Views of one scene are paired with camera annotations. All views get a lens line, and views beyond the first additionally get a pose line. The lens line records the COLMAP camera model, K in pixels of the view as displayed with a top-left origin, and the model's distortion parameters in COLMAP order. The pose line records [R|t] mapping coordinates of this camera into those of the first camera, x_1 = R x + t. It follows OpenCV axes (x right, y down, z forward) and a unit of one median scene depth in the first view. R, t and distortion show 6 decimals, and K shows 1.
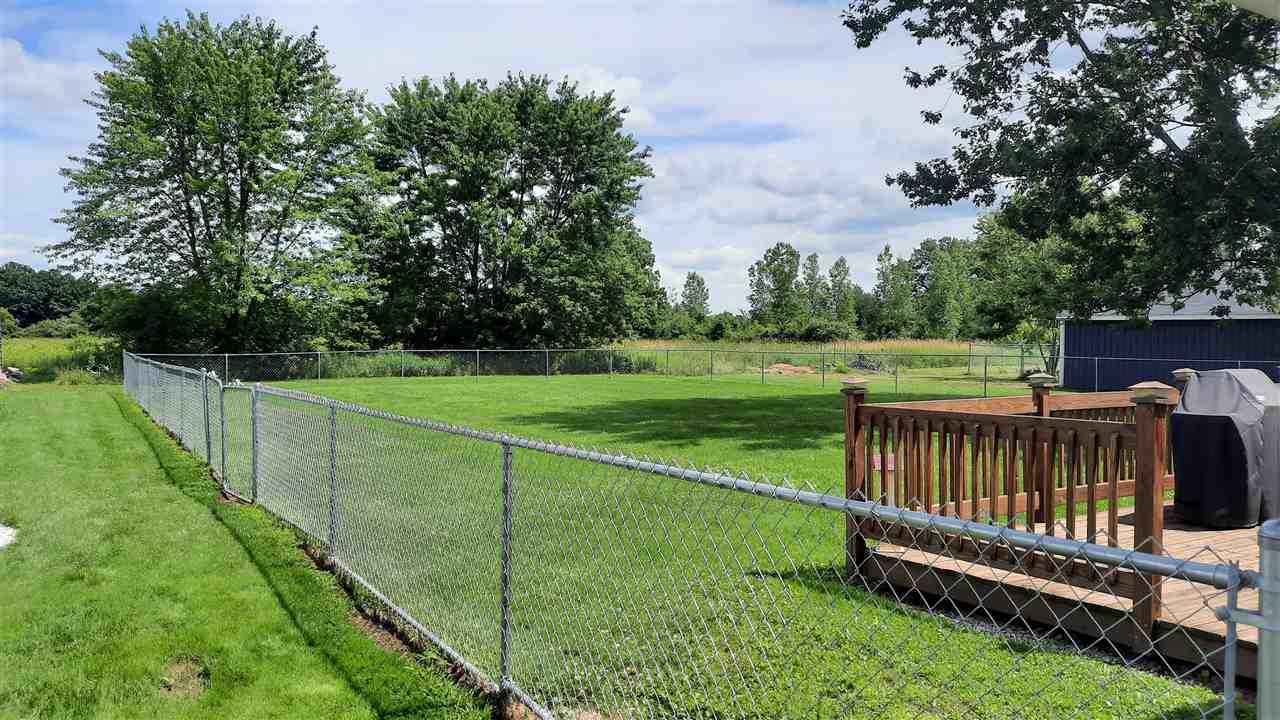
lens RADIAL K [[931.0, 0, 640.0], [0, 931.0, 360.0], [0, 0, 1]] dist [0.026082, -0.000433]
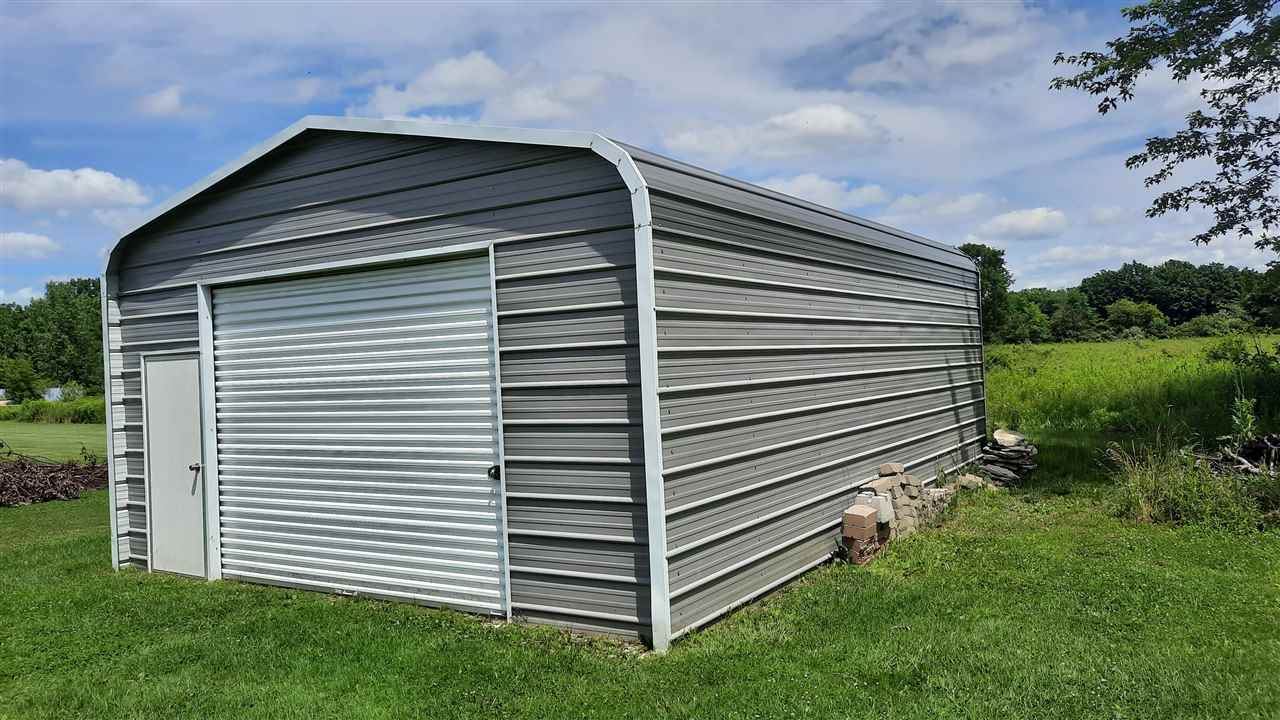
lens RADIAL K [[931.0, 0, 640.0], [0, 931.0, 360.0], [0, 0, 1]] dist [0.026082, -0.000433]
pose [[0.443052, -0.020462, -0.896262, -0.102754], [0.022425, 0.999680, -0.011738, -0.004442], [0.896215, -0.014898, 0.443369, 0.179372]]
